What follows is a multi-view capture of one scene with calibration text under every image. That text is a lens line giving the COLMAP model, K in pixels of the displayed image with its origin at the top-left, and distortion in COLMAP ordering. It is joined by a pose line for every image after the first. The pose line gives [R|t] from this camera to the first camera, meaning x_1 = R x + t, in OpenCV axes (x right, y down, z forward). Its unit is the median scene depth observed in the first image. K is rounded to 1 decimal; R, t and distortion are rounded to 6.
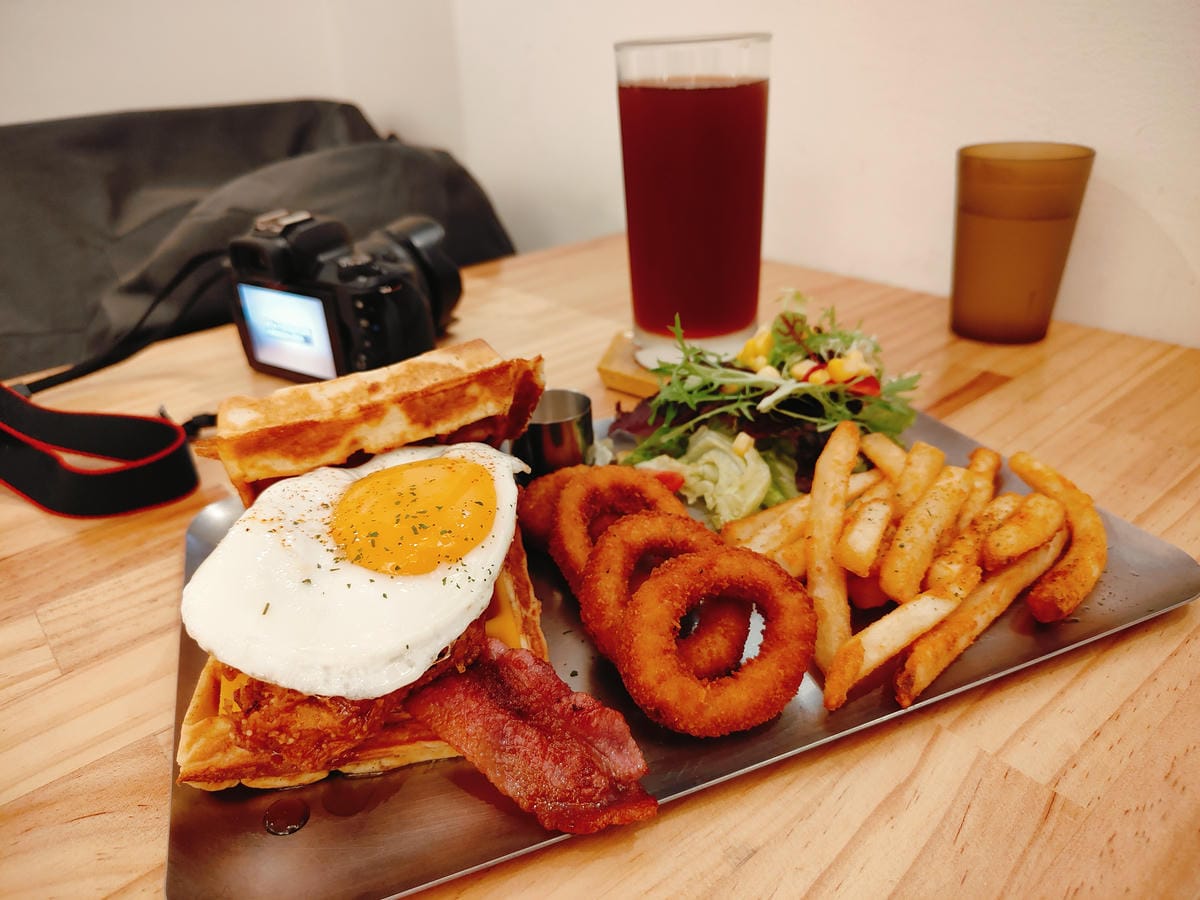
lens RADIAL K [[829.9, 0, 600.0], [0, 829.9, 450.0], [0, 0, 1]] dist [0.010718, -0.001199]
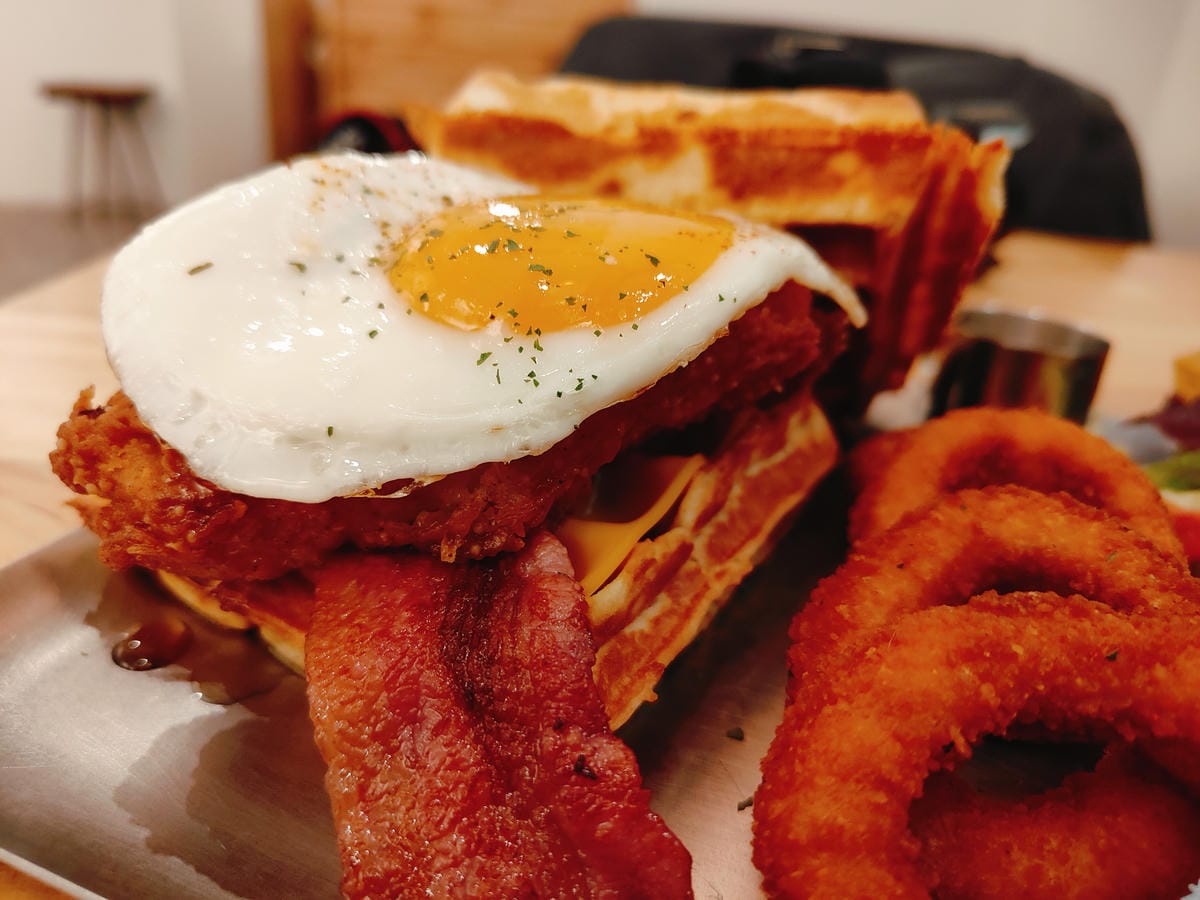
lens RADIAL K [[905.0, 0, 600.0], [0, 905.0, 450.0], [0, 0, 1]] dist [-0.042001, -0.000641]
pose [[0.740398, 0.379367, -0.554879, 0.143123], [-0.396186, 0.913171, 0.095681, 0.121735], [0.542998, 0.148993, 0.826410, 0.585843]]
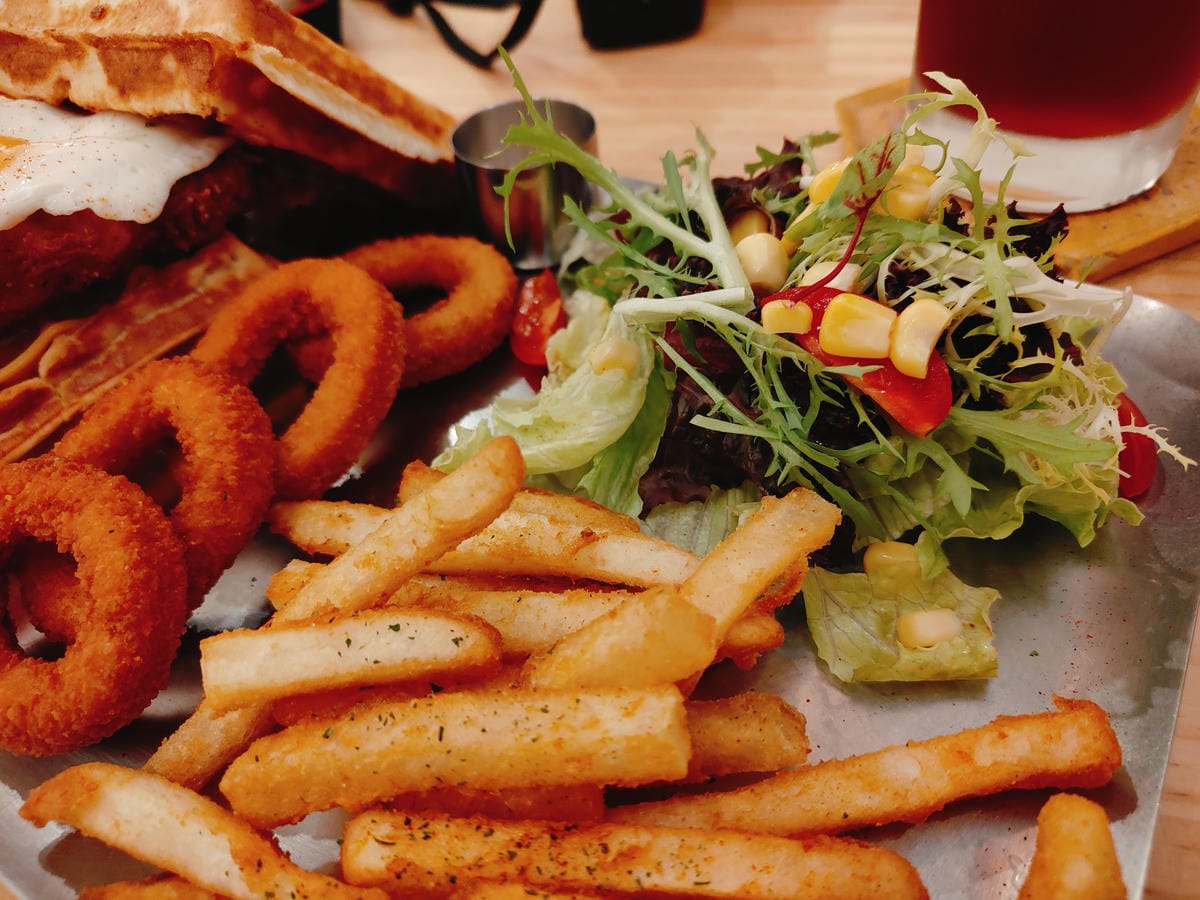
lens RADIAL K [[829.9, 0, 600.0], [0, 829.9, 450.0], [0, 0, 1]] dist [0.010718, -0.001199]
pose [[0.577135, 0.600726, -0.553212, 0.715479], [-0.274280, 0.780653, 0.561561, -0.362283], [0.769211, -0.172361, 0.615309, 0.993807]]
